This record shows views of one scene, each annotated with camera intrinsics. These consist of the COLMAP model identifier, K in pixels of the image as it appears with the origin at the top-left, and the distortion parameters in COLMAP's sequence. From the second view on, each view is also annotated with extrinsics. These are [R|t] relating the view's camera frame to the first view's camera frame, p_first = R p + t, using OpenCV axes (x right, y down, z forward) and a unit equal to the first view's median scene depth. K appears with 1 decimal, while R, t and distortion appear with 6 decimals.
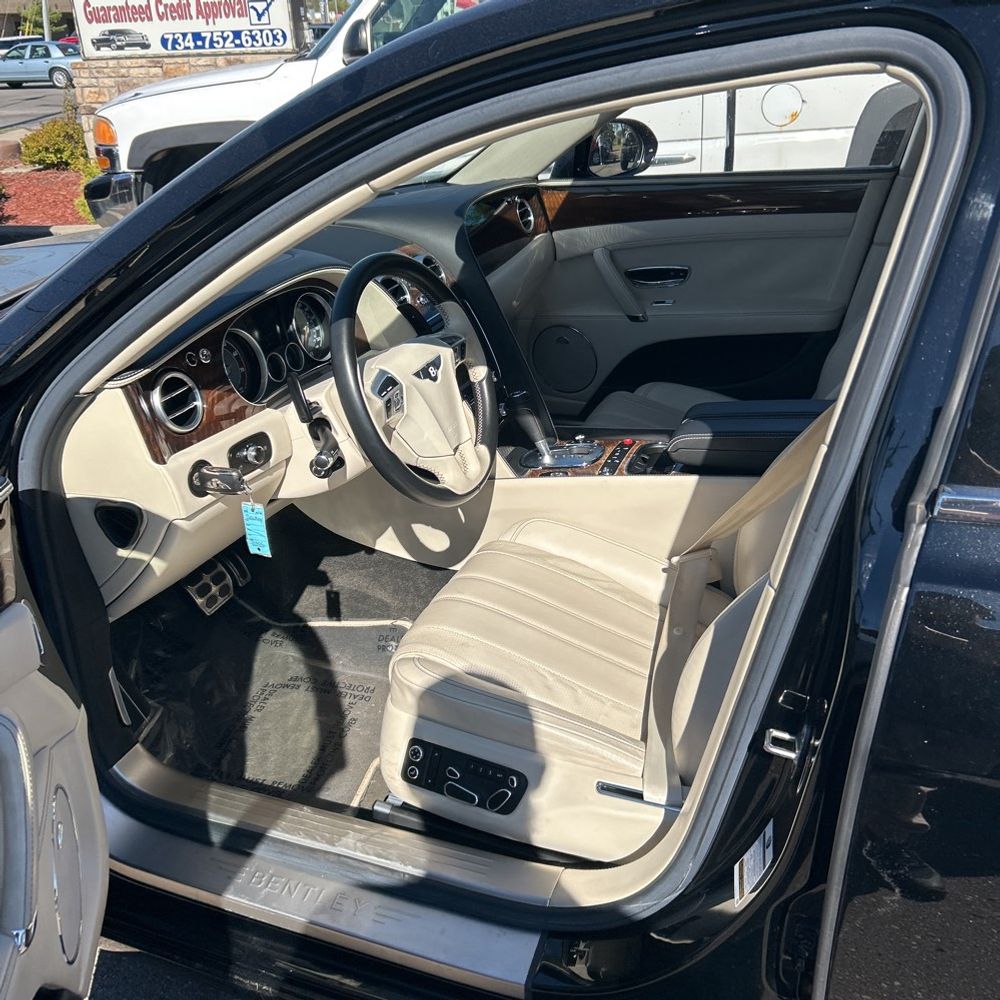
lens RADIAL K [[1006.8, 0, 506.9], [0, 1006.8, 502.1], [0, 0, 1]] dist [0.019096, 0.000000]
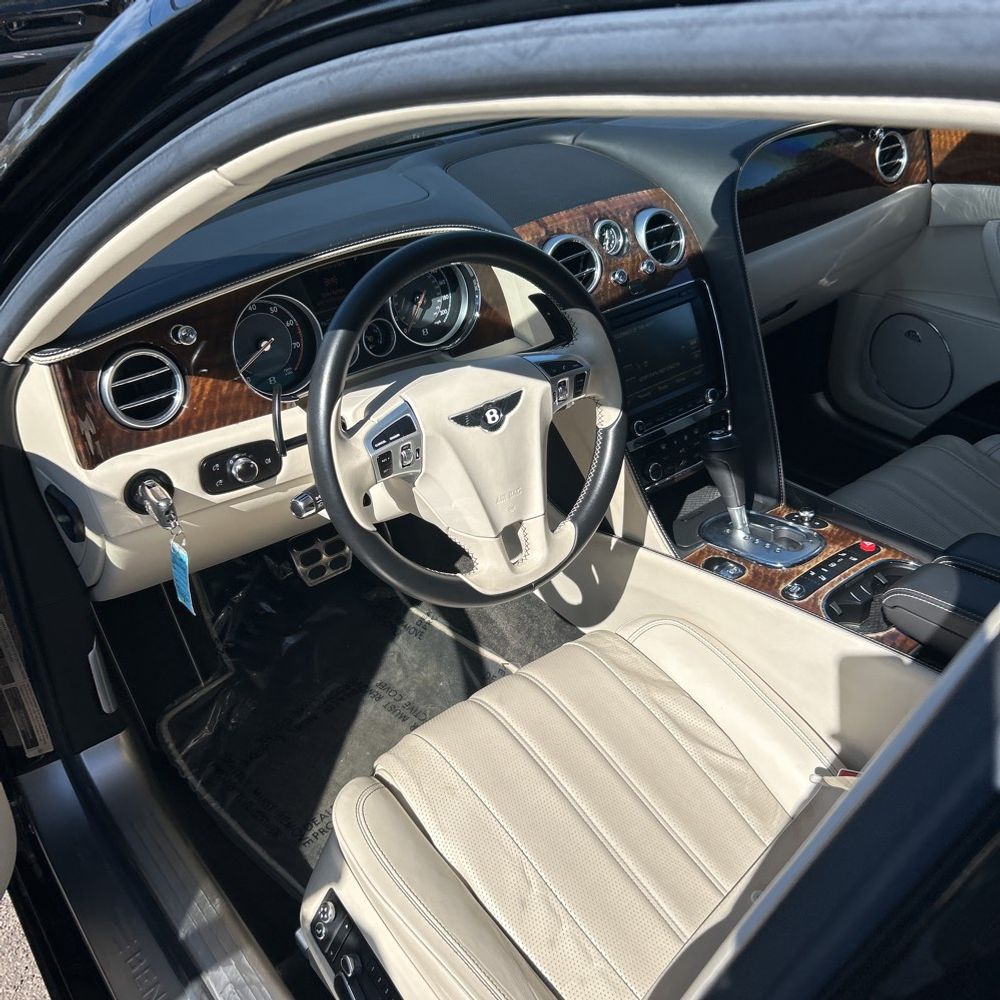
lens RADIAL K [[1006.8, 0, 494.0], [0, 1006.8, 495.3], [0, 0, 1]] dist [0.019096, 0.000000]
pose [[0.861313, 0.292287, -0.415581, 0.221398], [-0.233192, 0.954132, 0.187760, -0.201507], [0.451399, -0.064810, 0.889966, 0.376199]]
